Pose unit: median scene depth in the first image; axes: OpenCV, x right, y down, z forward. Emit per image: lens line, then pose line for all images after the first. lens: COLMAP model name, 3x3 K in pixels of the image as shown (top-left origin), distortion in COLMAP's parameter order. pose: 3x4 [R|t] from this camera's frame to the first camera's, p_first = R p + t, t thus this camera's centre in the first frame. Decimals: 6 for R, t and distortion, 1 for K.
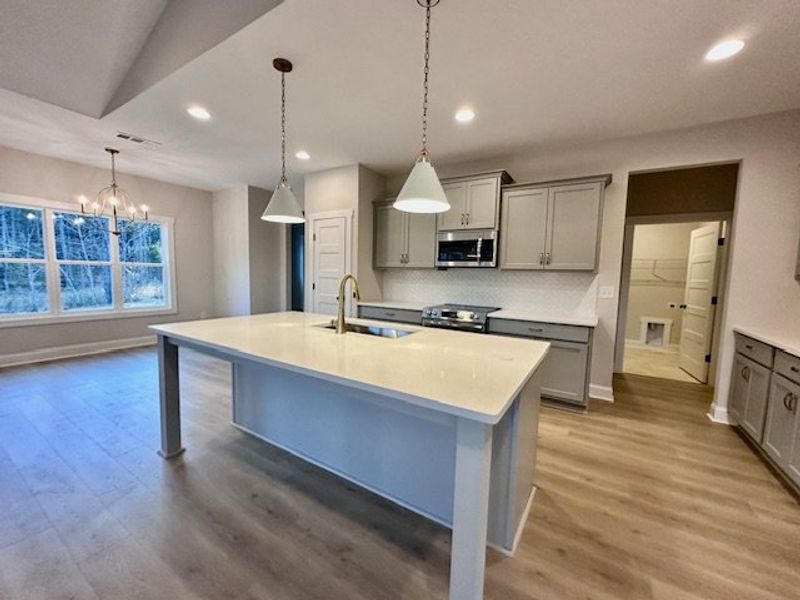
lens RADIAL K [[319.4, 0, 399.2], [0, 319.4, 301.4], [0, 0, 1]] dist [-0.002525, 0.000177]
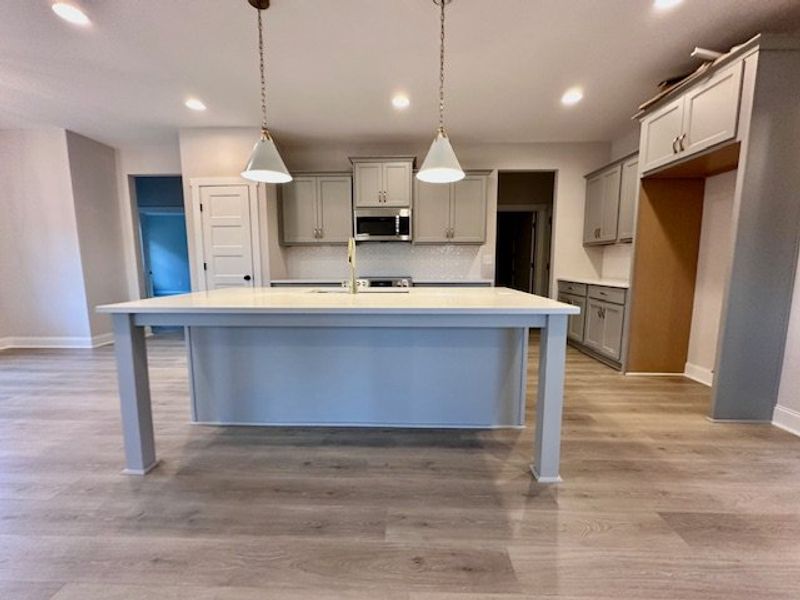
lens RADIAL K [[319.4, 0, 399.9], [0, 319.4, 301.2], [0, 0, 1]] dist [-0.002525, 0.000177]
pose [[0.863055, -0.086948, 0.497570, -0.333452], [0.068821, 0.996128, 0.054696, 0.045677], [-0.500400, -0.012962, 0.865698, 0.016737]]
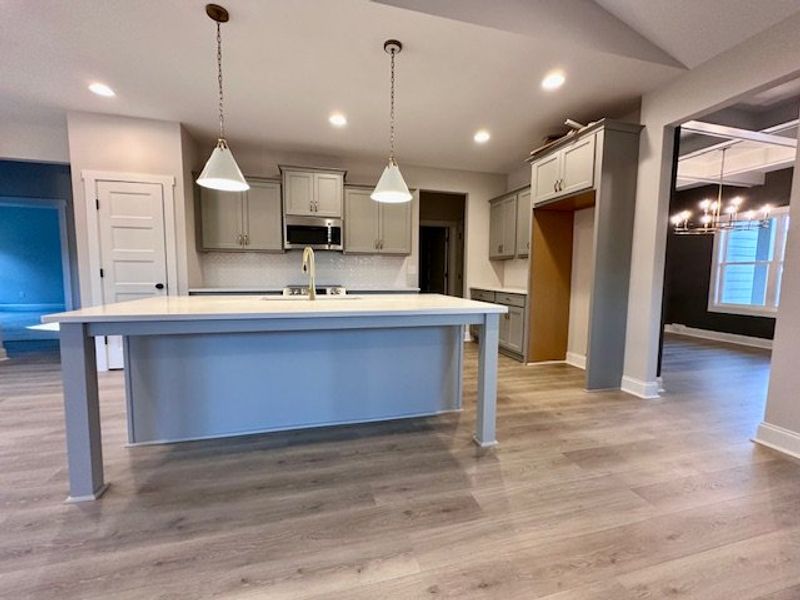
lens RADIAL K [[330.3, 0, 400.3], [0, 330.3, 301.1], [0, 0, 1]] dist [-0.004055, 0.001702]
pose [[0.684169, -0.080381, 0.724880, -0.466728], [0.071453, 0.996514, 0.043062, 0.043989], [-0.725815, 0.022334, 0.687528, 0.000710]]
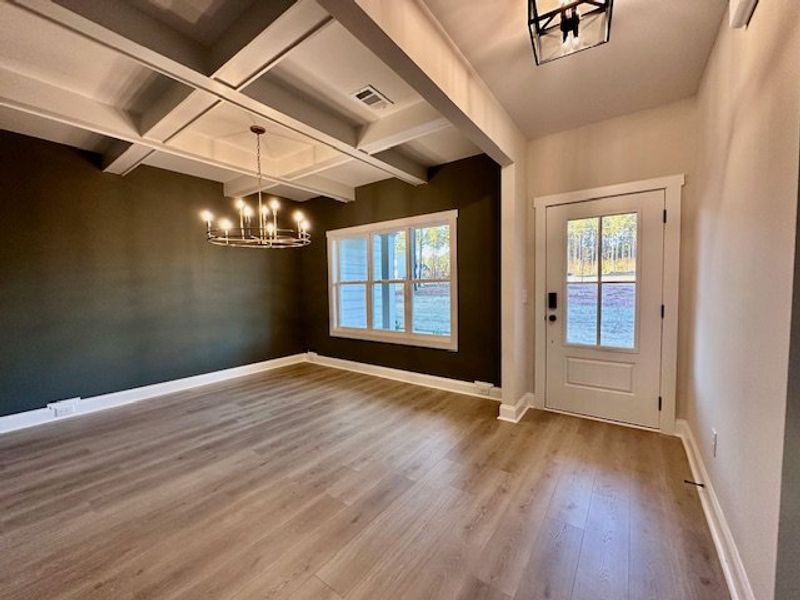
lens RADIAL K [[319.4, 0, 401.5], [0, 319.4, 299.4], [0, 0, 1]] dist [-0.002525, 0.000177]
pose [[0.074990, -0.070999, 0.994654, 0.371557], [0.102054, 0.992771, 0.063170, 0.052955], [-0.991948, 0.096771, 0.081693, -0.424288]]
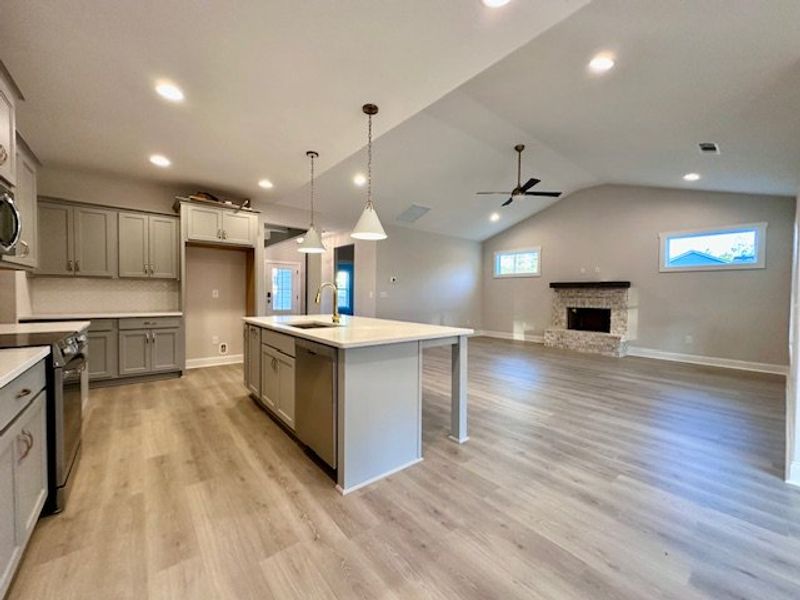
lens RADIAL K [[319.4, 0, 401.0], [0, 319.4, 301.0], [0, 0, 1]] dist [-0.002525, 0.000177]
pose [[-0.949065, -0.042470, 0.312204, -0.542686], [-0.006816, 0.993410, 0.114416, -0.101420], [-0.315006, 0.106461, -0.943100, 1.342338]]
